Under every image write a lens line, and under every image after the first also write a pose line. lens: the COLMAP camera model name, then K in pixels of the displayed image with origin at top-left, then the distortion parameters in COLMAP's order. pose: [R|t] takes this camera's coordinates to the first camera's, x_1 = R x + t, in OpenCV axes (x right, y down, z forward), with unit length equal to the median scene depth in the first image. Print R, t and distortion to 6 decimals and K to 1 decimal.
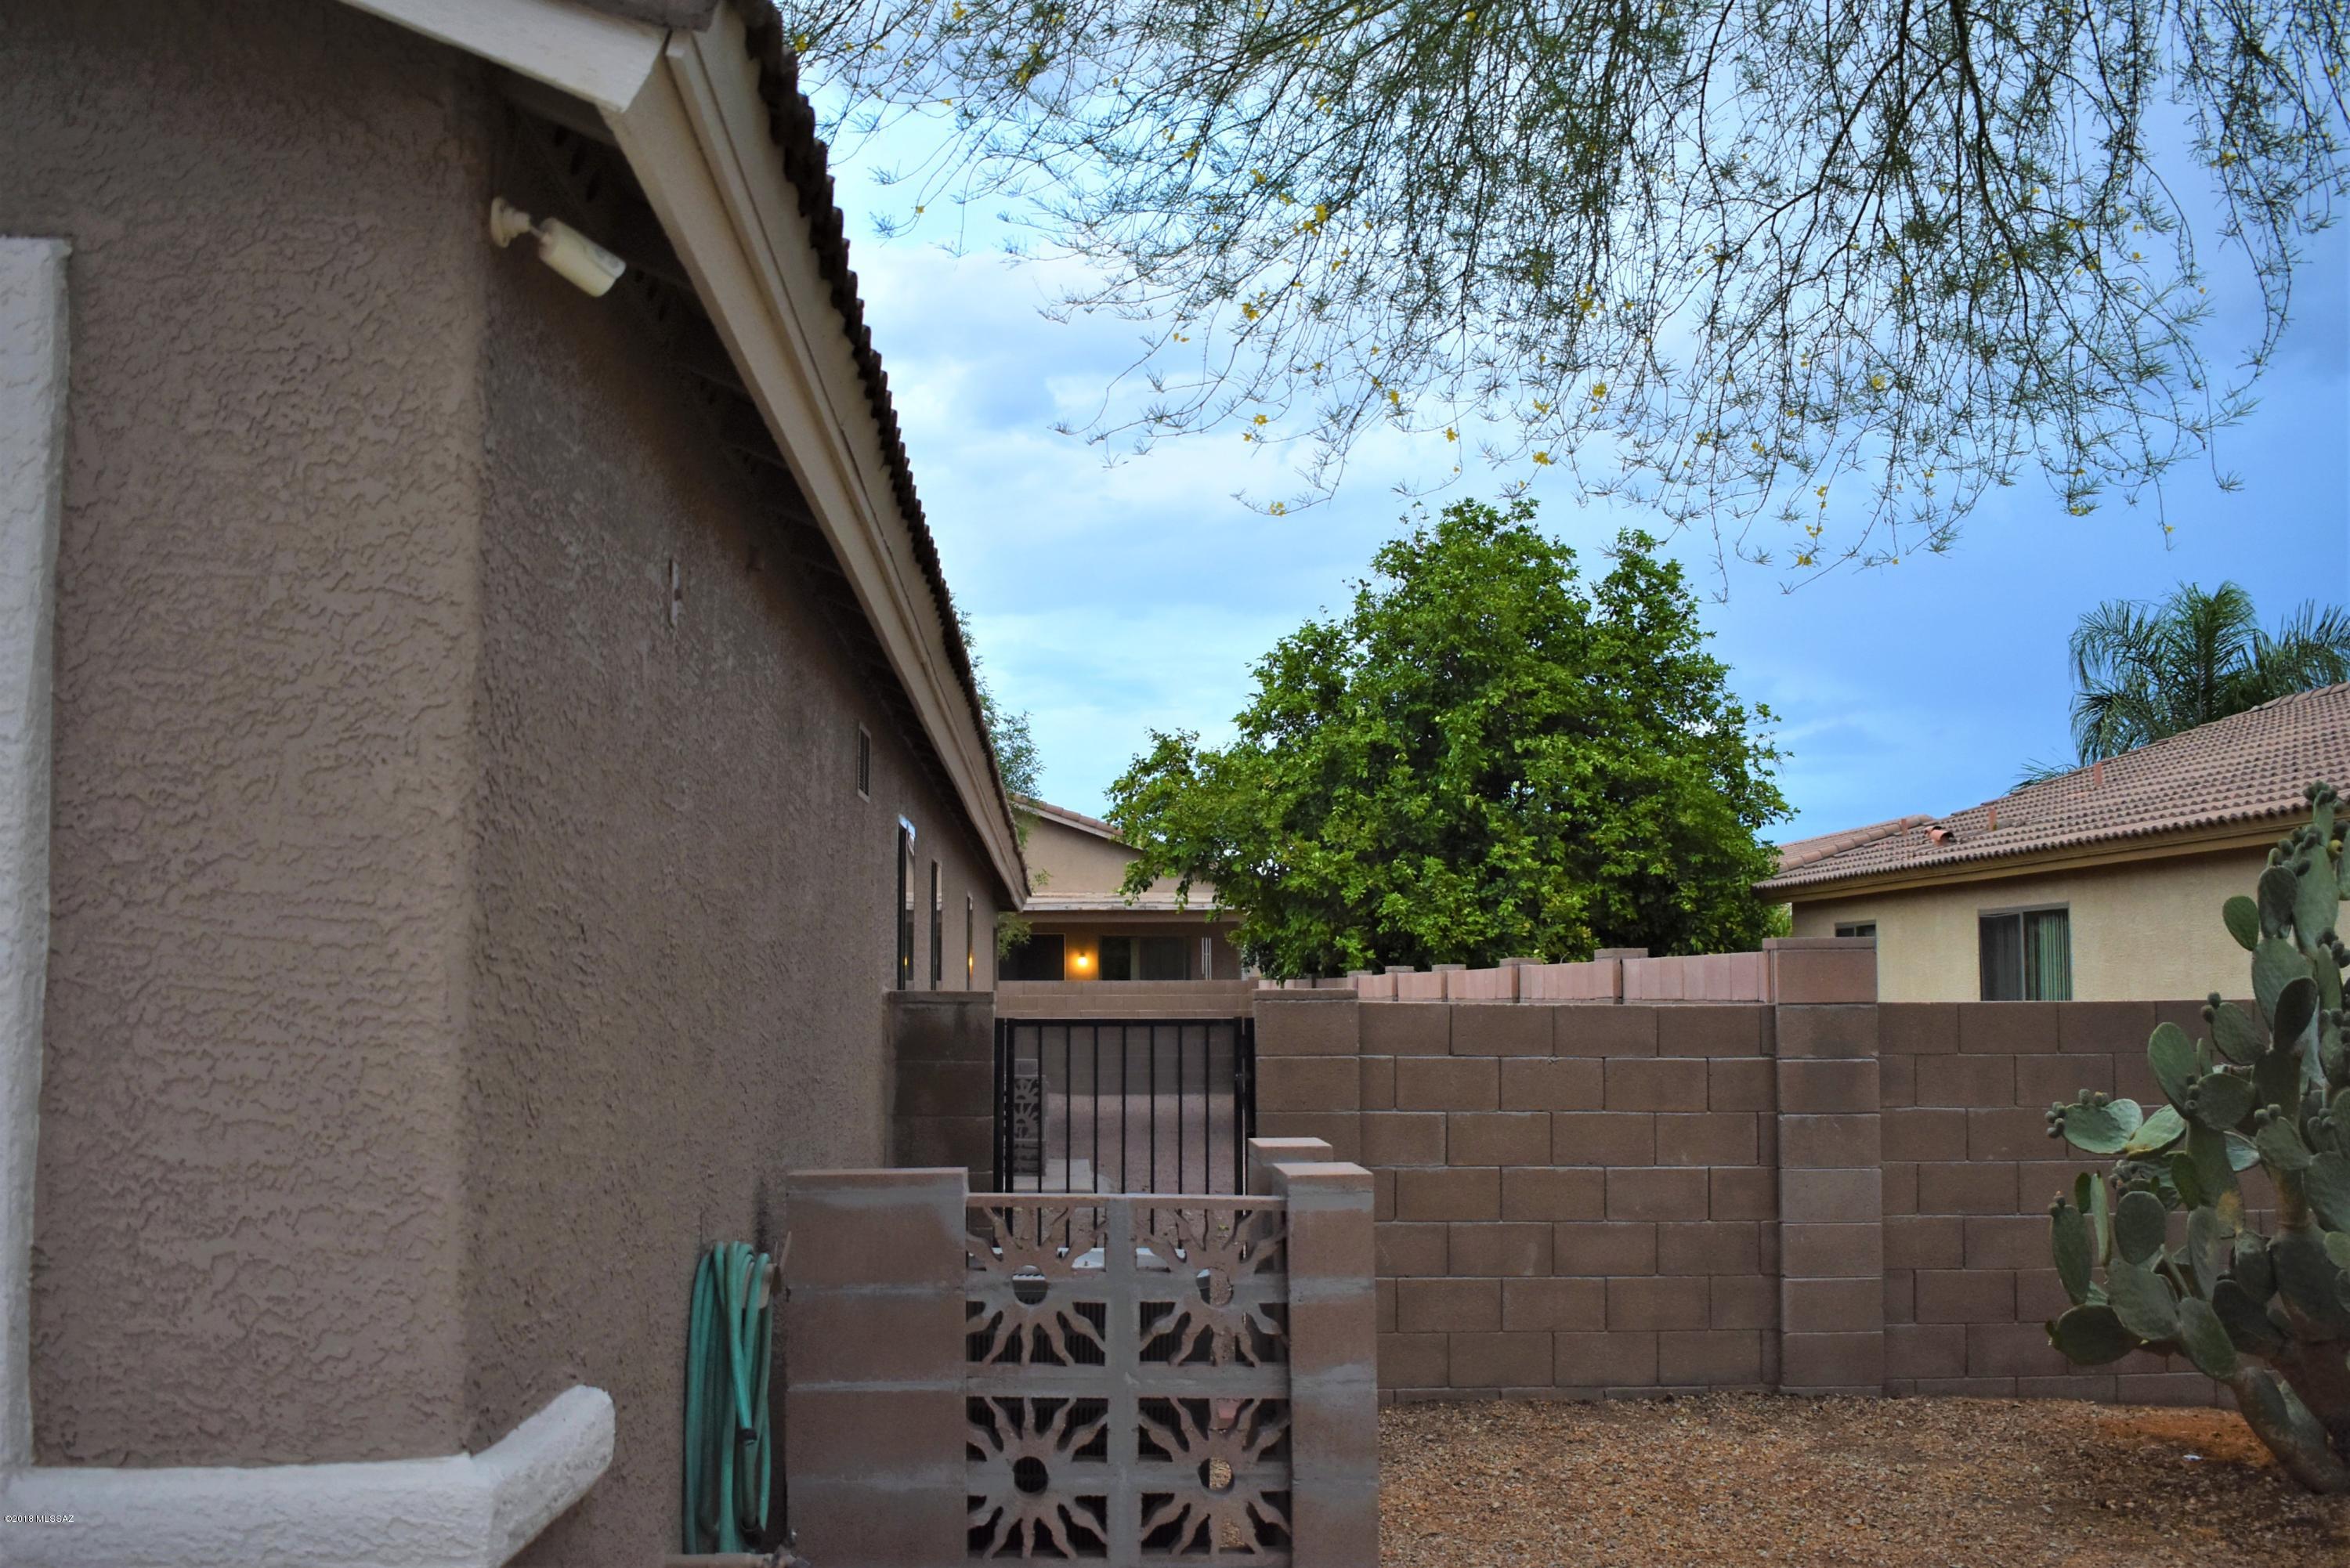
lens RADIAL K [[2419.1, 0, 1175.0], [0, 2419.1, 784.0], [0, 0, 1]] dist [-0.020022, -0.014631]
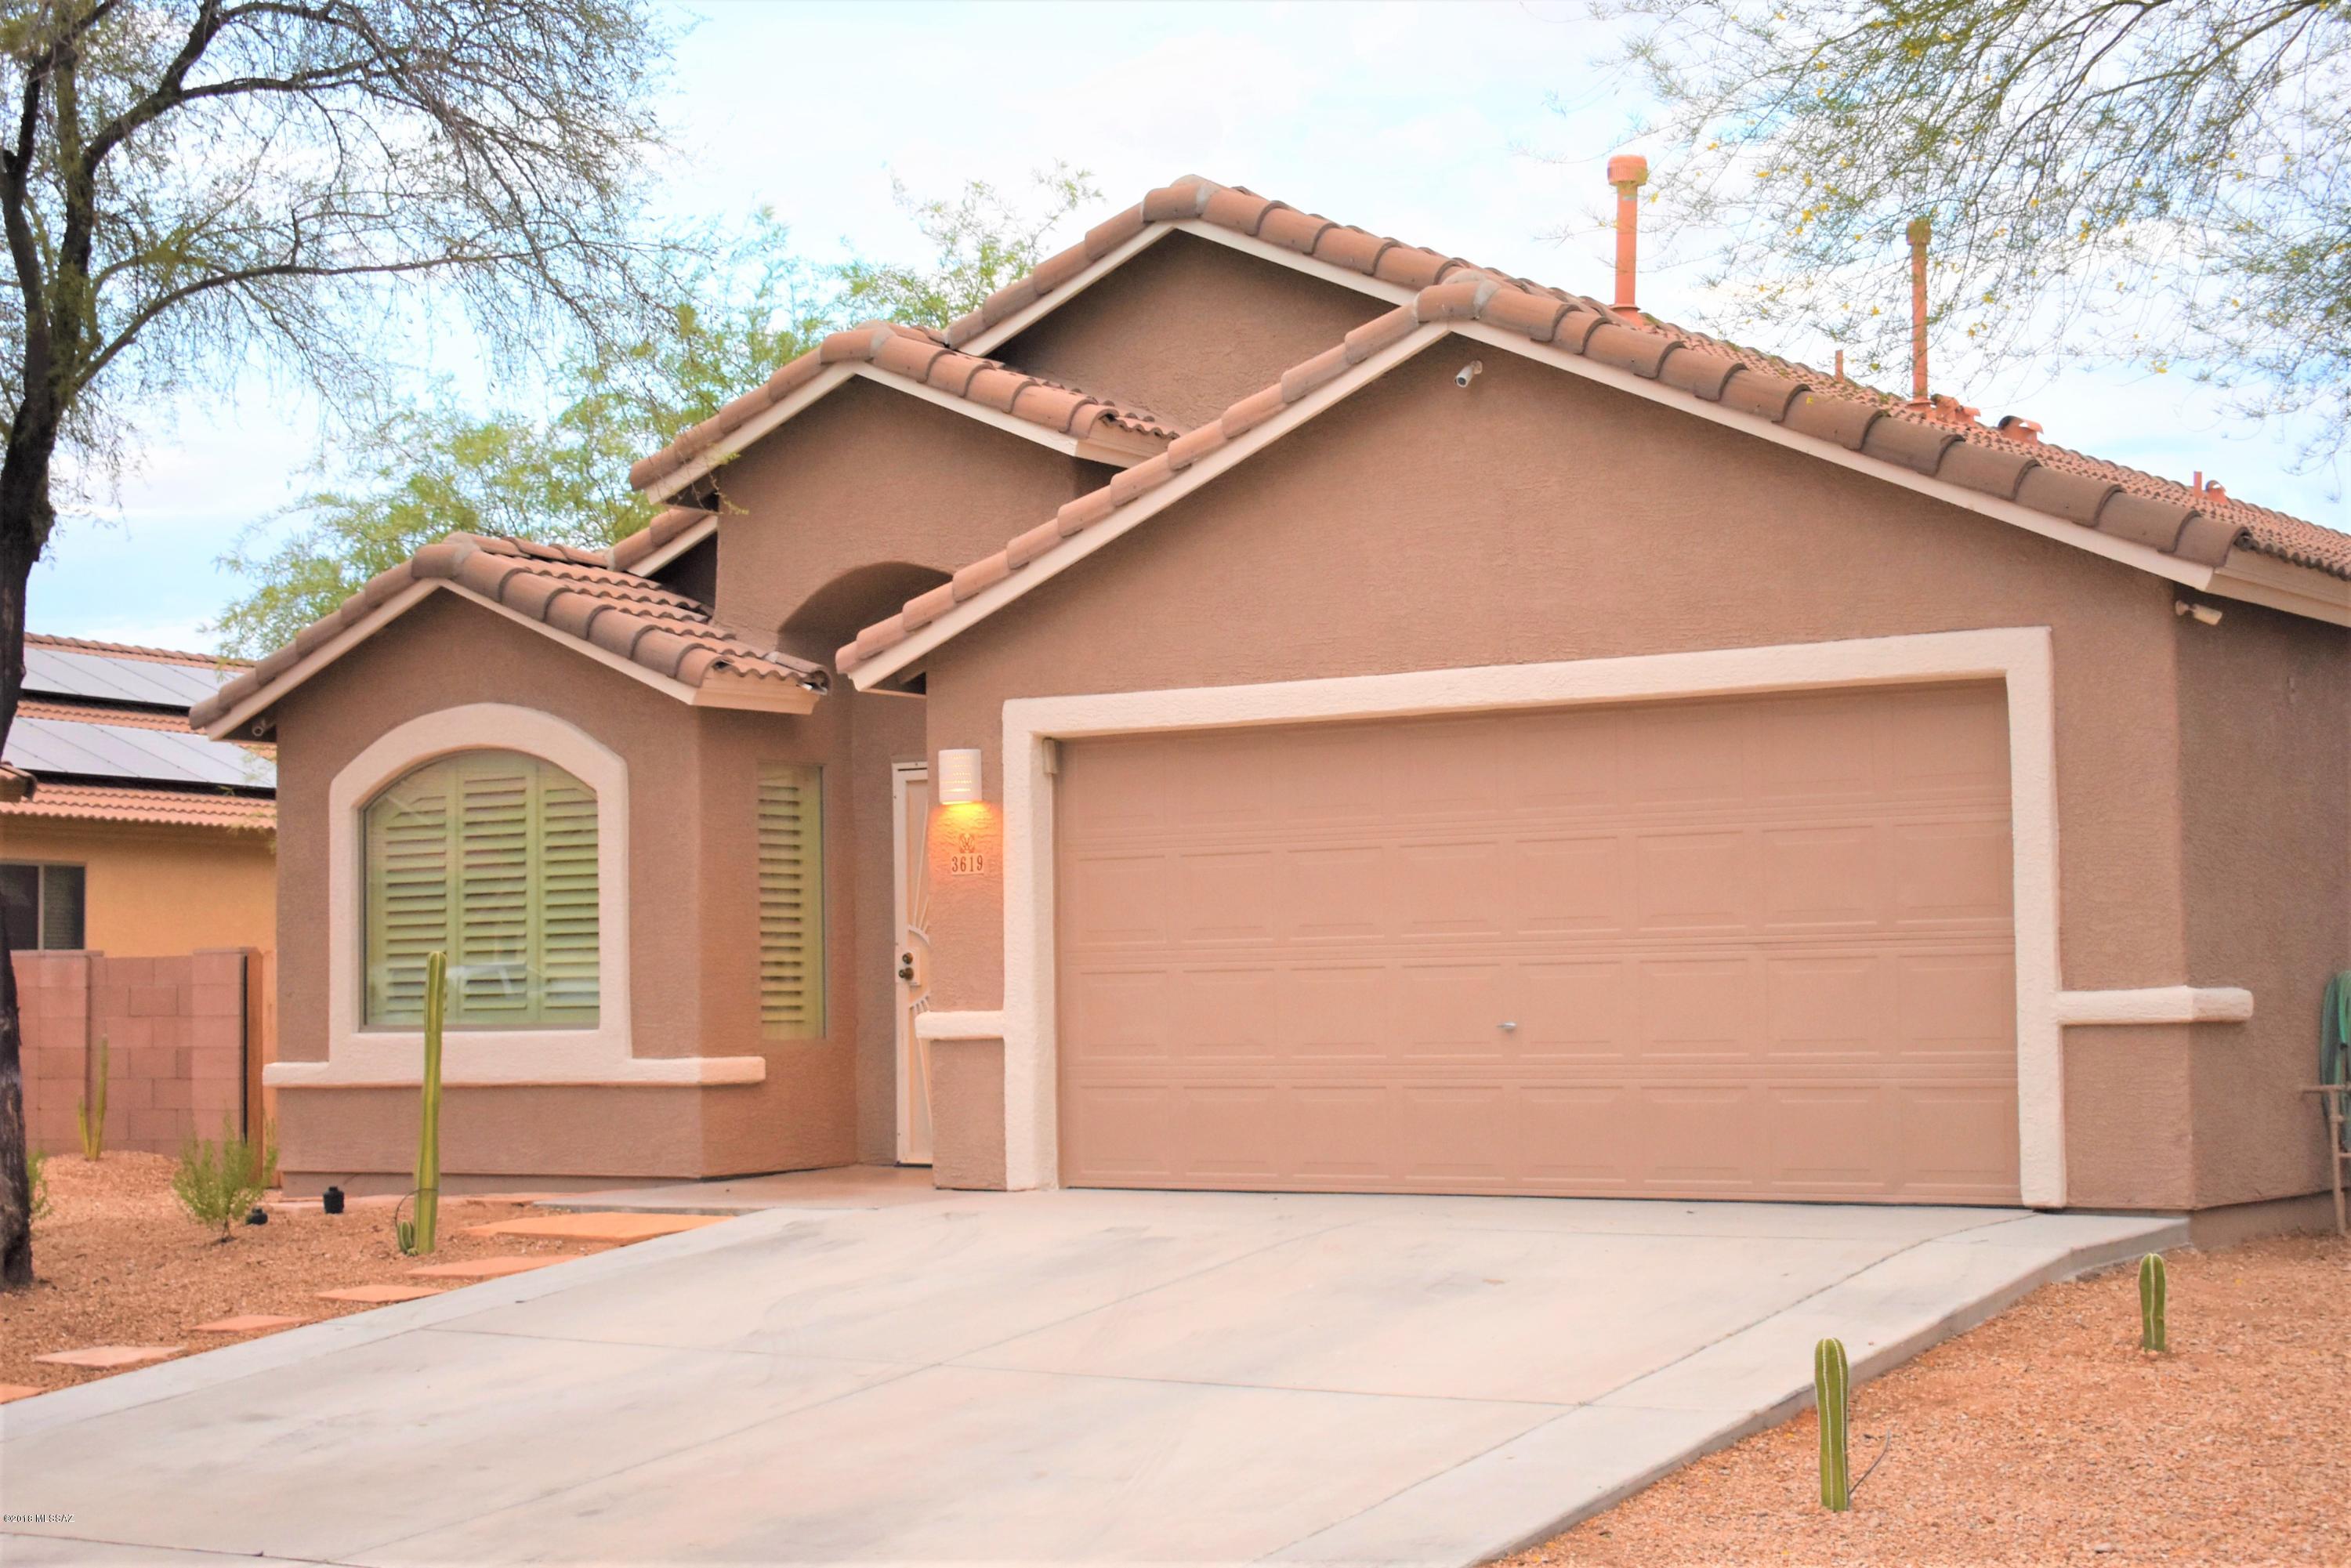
lens RADIAL K [[3849.7, 0, 1175.5], [0, 3849.7, 784.0], [0, 0, 1]] dist [0.023366, 0.055128]
pose [[0.797770, -0.039348, -0.601676, 1.786859], [0.060385, 0.998066, 0.014794, -0.162066], [0.599930, -0.048134, 0.798603, -4.029396]]
